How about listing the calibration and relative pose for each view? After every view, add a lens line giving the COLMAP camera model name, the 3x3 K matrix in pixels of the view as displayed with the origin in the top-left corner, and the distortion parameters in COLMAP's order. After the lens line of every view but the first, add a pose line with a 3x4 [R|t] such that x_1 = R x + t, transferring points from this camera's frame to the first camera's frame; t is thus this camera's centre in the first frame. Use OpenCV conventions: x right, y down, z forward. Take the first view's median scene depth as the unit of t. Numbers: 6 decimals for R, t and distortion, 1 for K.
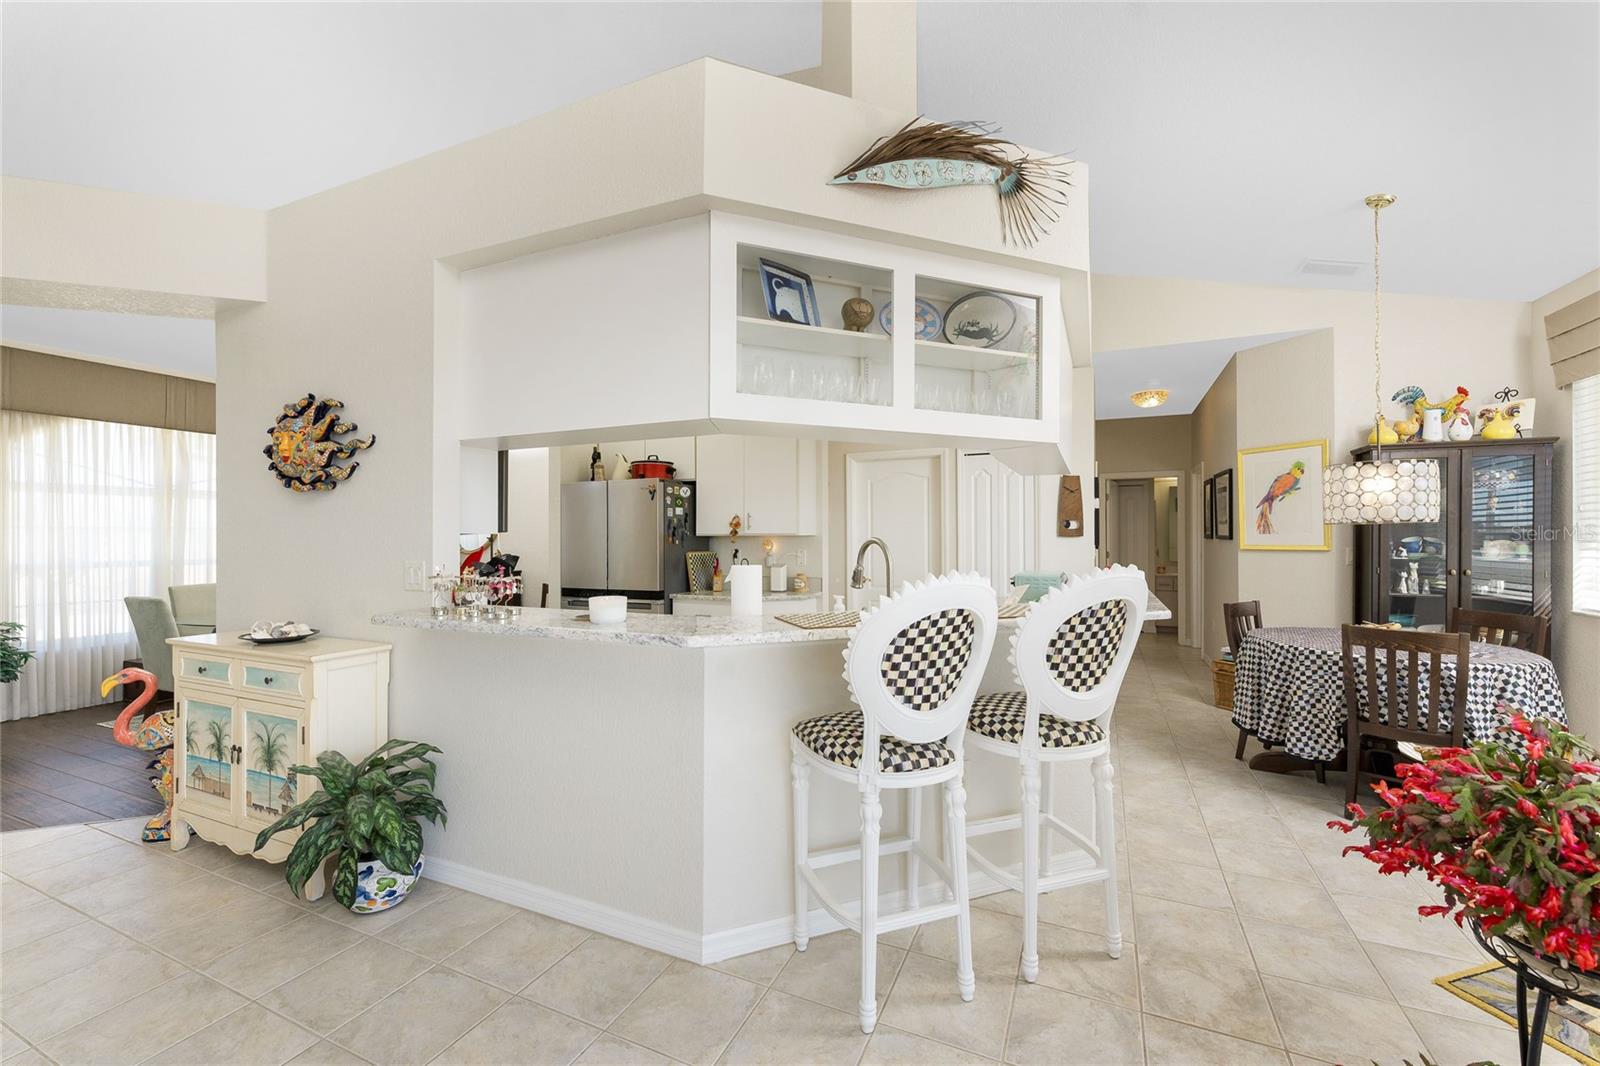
lens RADIAL K [[658.3, 0, 796.2], [0, 658.3, 533.7], [0, 0, 1]] dist [0.000924, 0.000207]
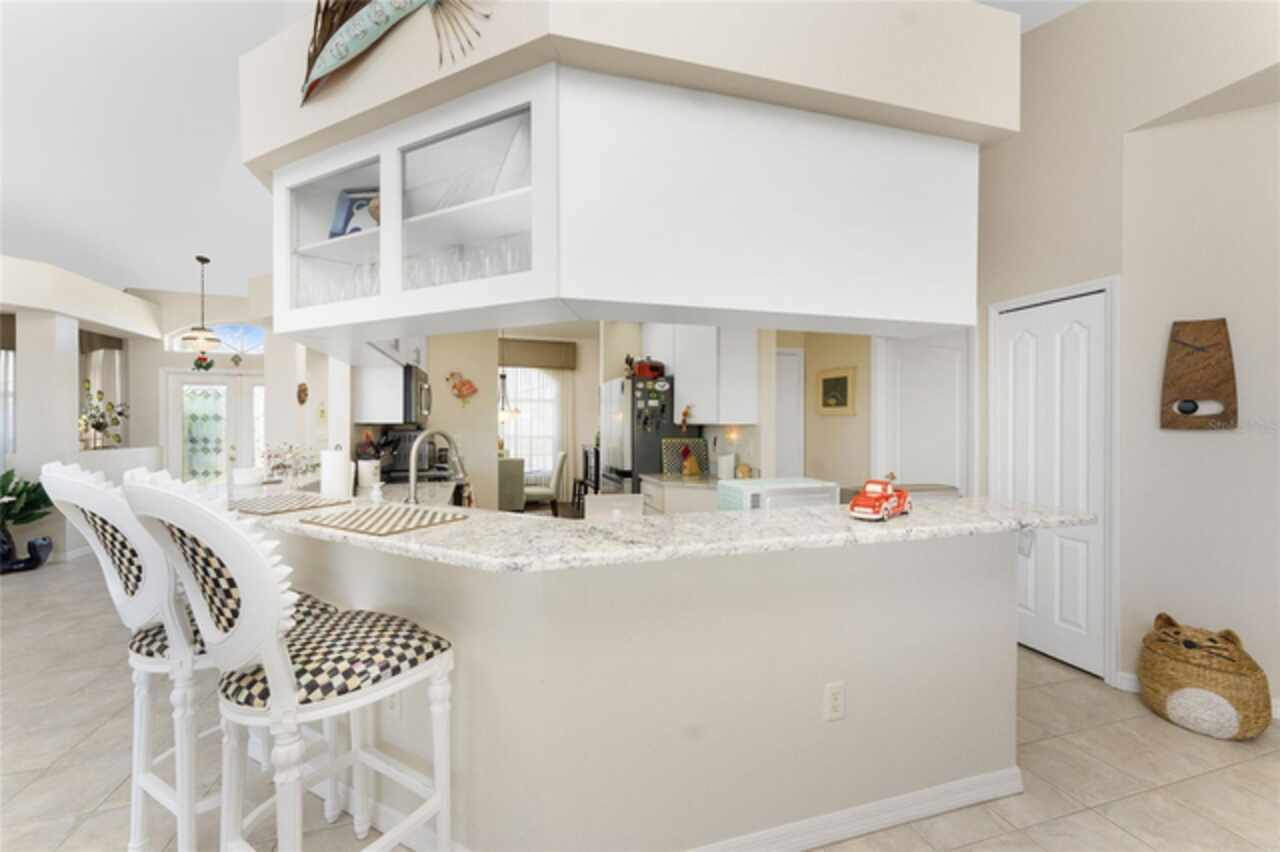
lens RADIAL K [[517.6, 0, 645.1], [0, 517.6, 425.5], [0, 0, 1]] dist [-0.007239, -0.000031]
pose [[0.657332, 0.005786, -0.753579, 0.497466], [0.000333, 0.999968, 0.007968, -0.002320], [0.753601, -0.005489, 0.657309, 0.401369]]
